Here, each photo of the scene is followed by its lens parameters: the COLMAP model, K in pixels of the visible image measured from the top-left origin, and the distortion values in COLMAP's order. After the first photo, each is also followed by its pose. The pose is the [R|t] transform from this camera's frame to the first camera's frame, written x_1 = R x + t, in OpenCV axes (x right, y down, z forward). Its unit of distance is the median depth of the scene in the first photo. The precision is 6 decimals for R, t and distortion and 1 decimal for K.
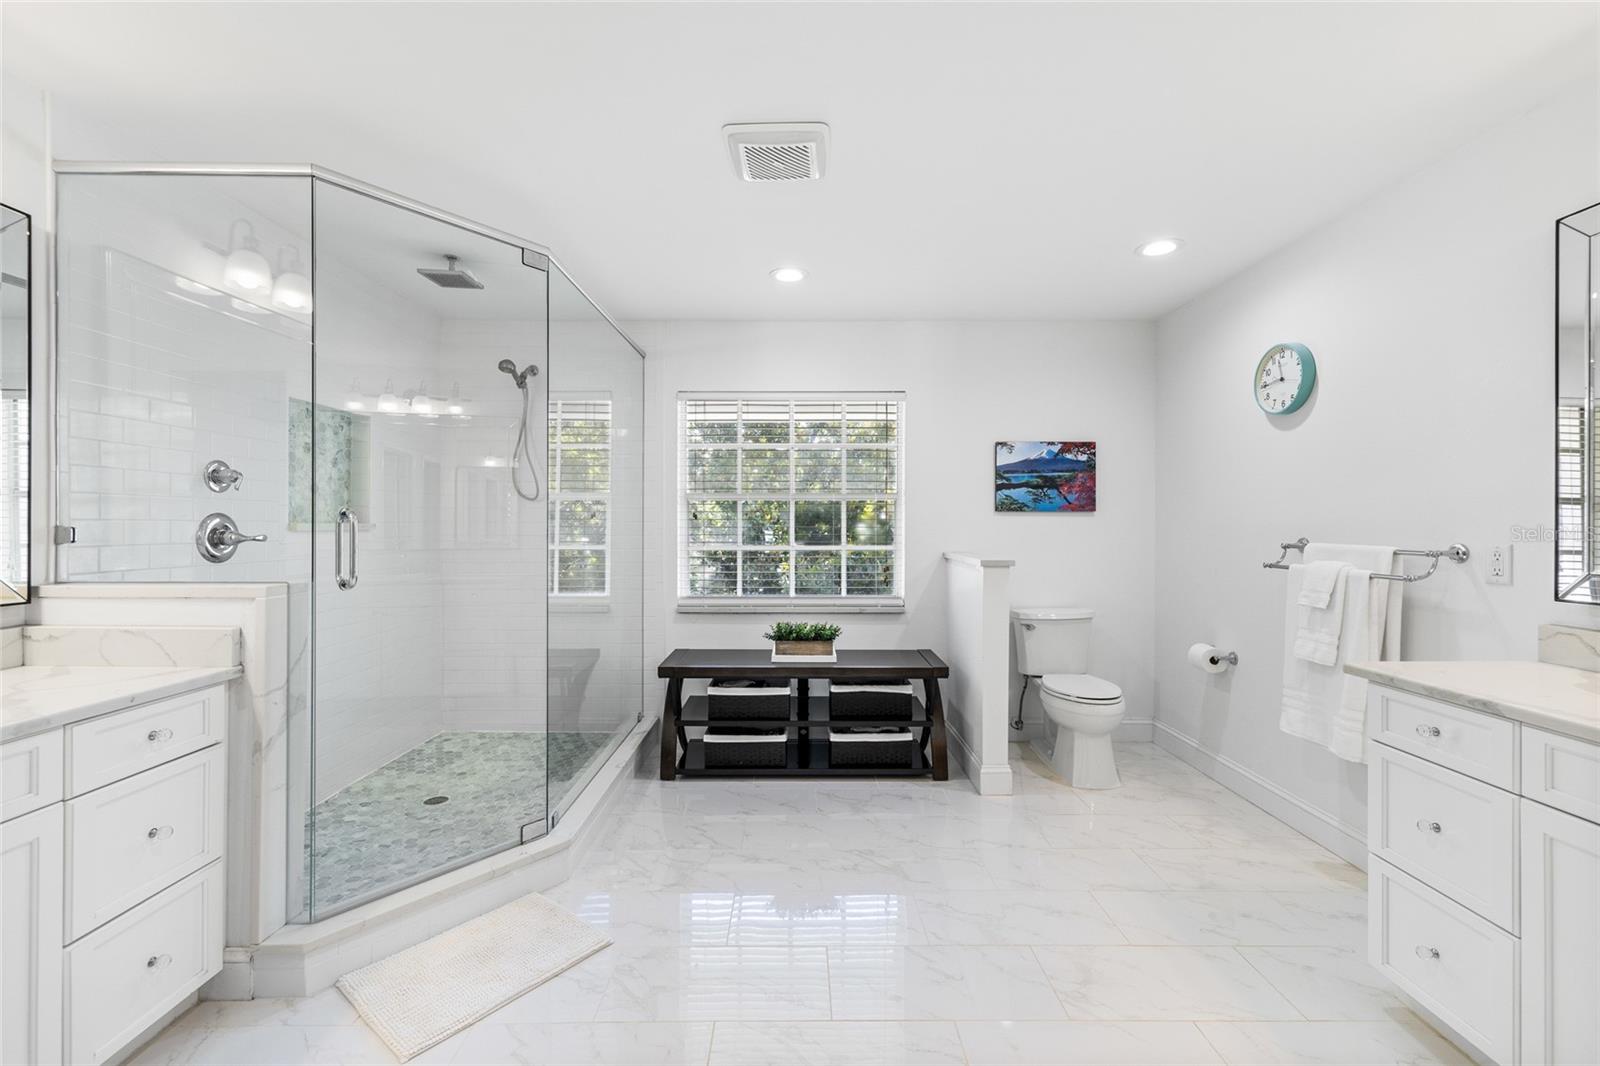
lens RADIAL K [[678.8, 0, 808.7], [0, 678.8, 526.9], [0, 0, 1]] dist [-0.000602, -0.000167]
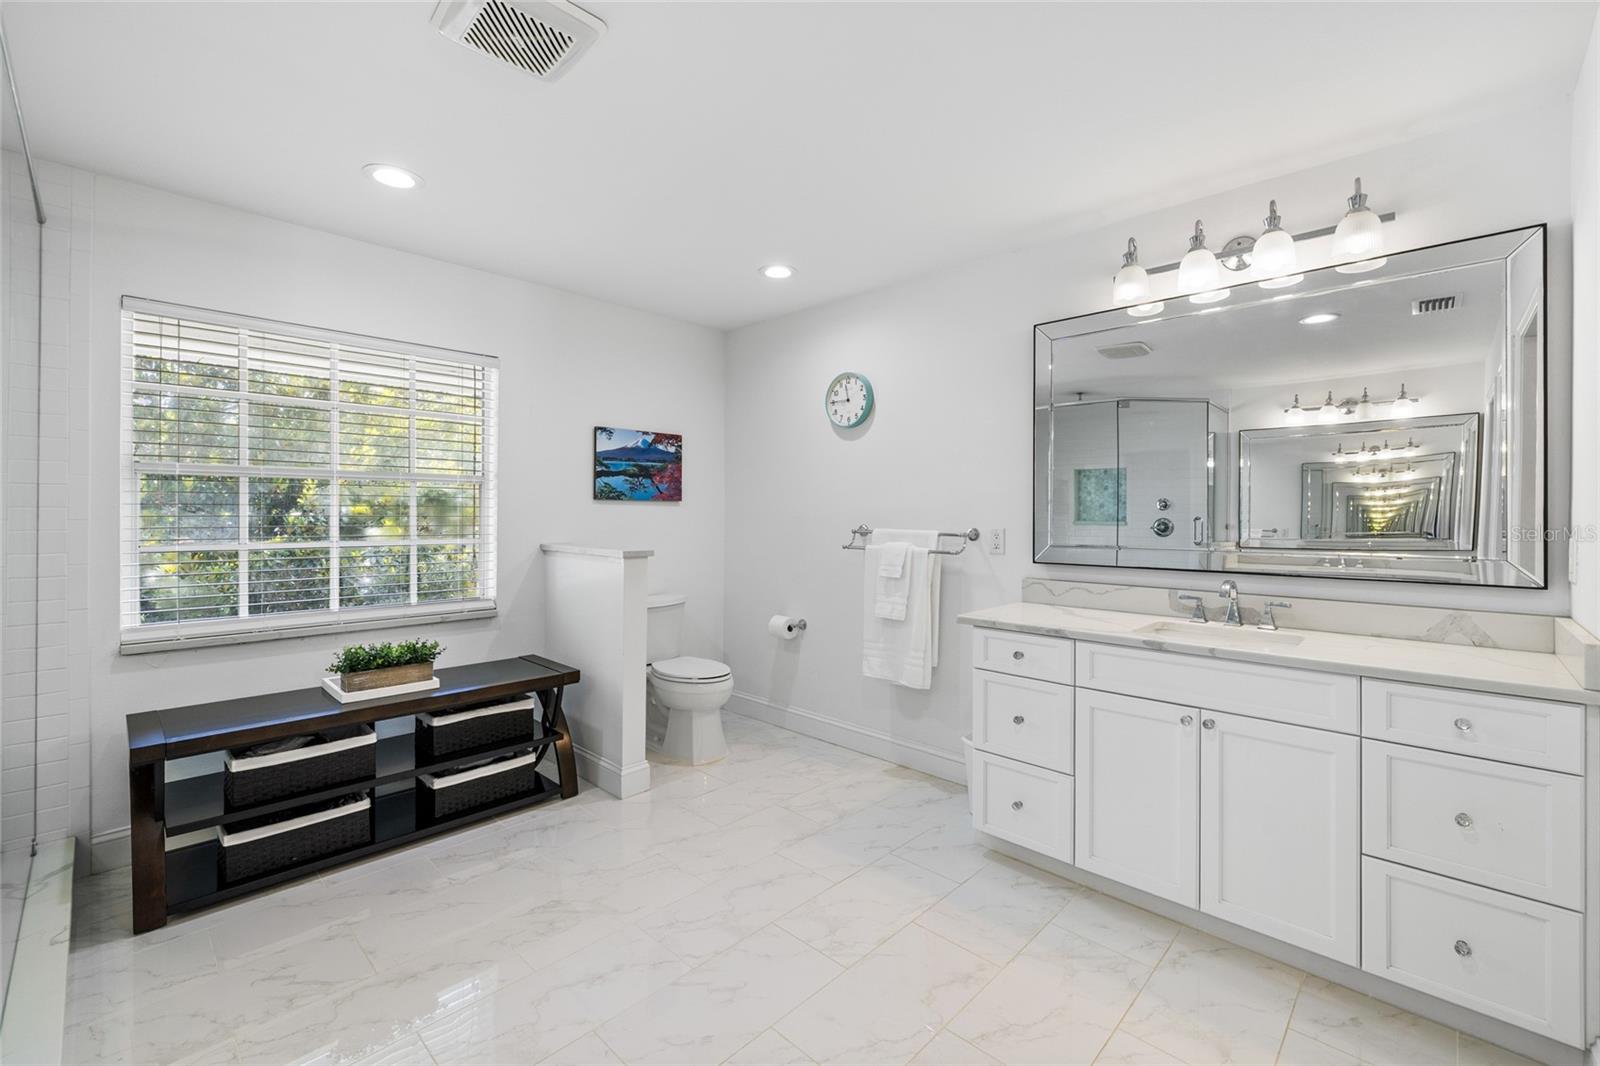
lens RADIAL K [[675.5, 0, 799.9], [0, 675.5, 514.8], [0, 0, 1]] dist [-0.001125, -0.000167]
pose [[0.697104, 0.001677, 0.716968, -0.234578], [-0.001691, 0.999998, -0.000696, -0.001412], [-0.716968, -0.000727, 0.697105, 0.156462]]
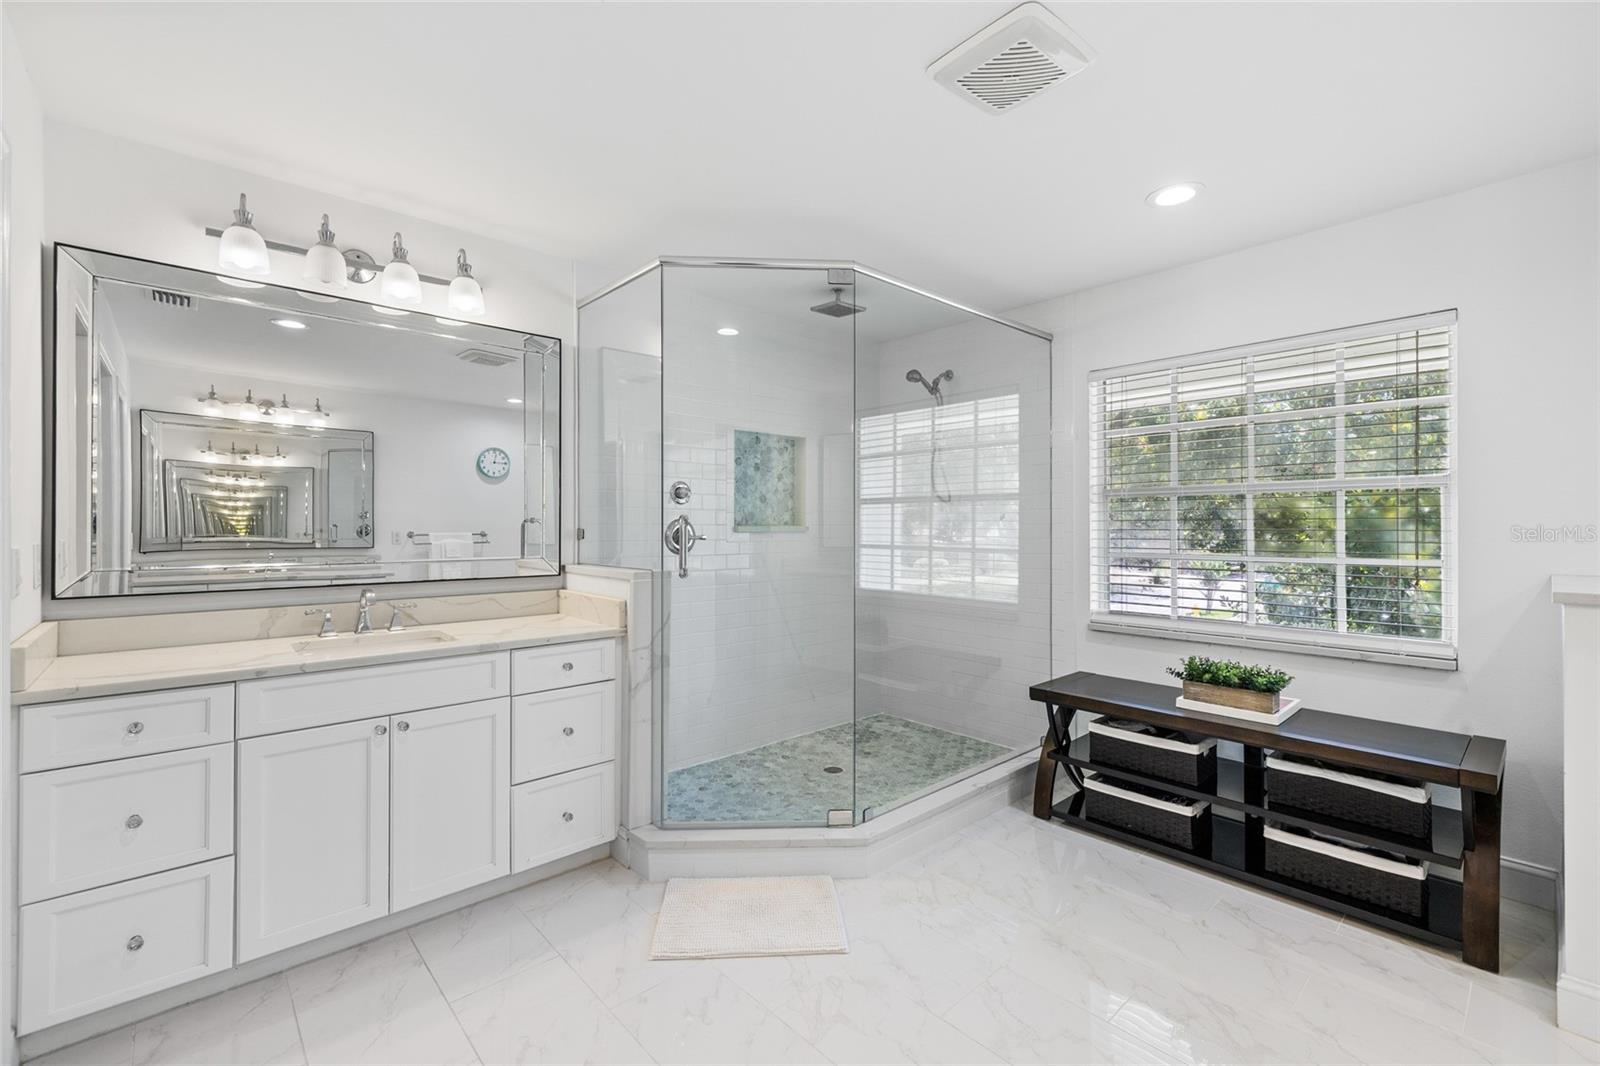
lens RADIAL K [[688.8, 0, 797.0], [0, 688.8, 524.4], [0, 0, 1]] dist [-0.000418, 0.000004]
pose [[0.660545, -0.004308, -0.750774, 0.251865], [-0.000669, 0.999980, -0.006327, -0.000420], [0.750786, 0.004682, 0.660529, 0.172626]]
